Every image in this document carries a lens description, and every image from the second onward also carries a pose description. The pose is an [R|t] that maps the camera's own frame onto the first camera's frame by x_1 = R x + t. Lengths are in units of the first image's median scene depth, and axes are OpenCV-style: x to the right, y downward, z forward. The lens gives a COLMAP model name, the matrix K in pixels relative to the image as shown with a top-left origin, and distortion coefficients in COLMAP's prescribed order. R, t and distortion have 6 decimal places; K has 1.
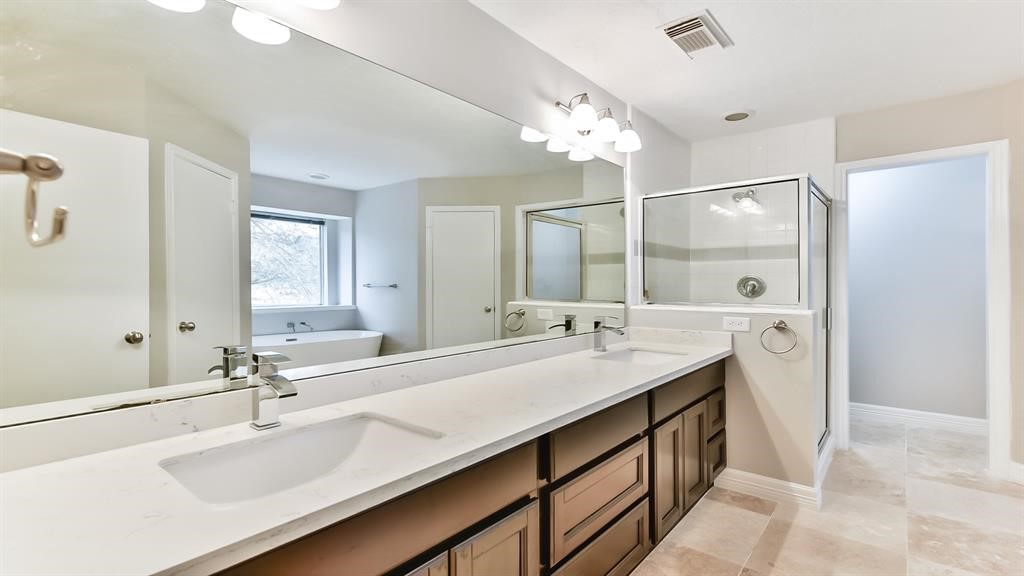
lens RADIAL K [[471.1, 0, 514.4], [0, 471.1, 301.7], [0, 0, 1]] dist [-0.000070, 0.000186]
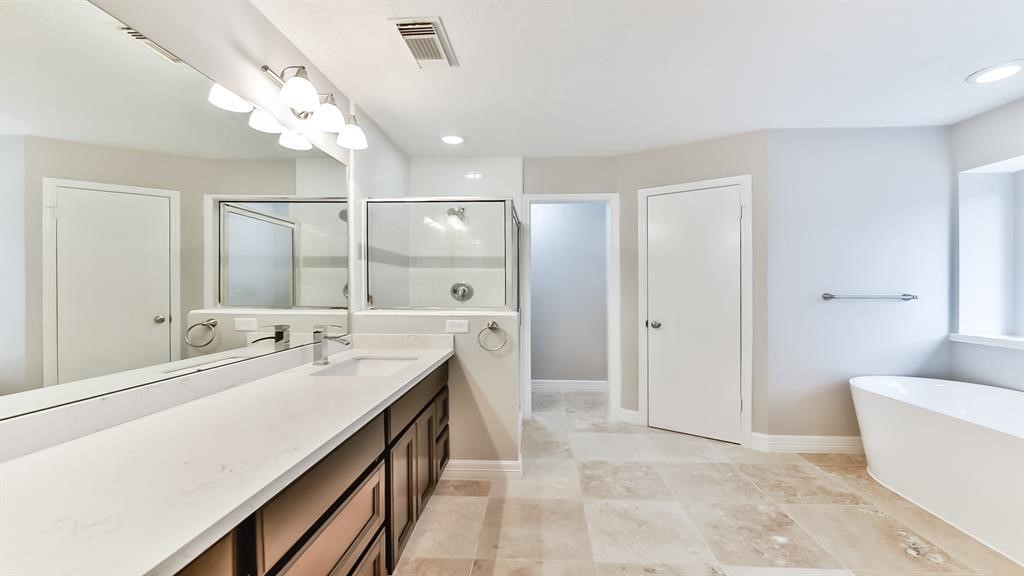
lens RADIAL K [[410.9, 0, 522.1], [0, 410.9, 290.6], [0, 0, 1]] dist [-0.000048, -0.000276]
pose [[0.792130, 0.000639, 0.610352, 0.008713], [0.017270, 0.999576, -0.023461, -0.009674], [-0.610108, 0.029125, 0.791783, 0.142248]]
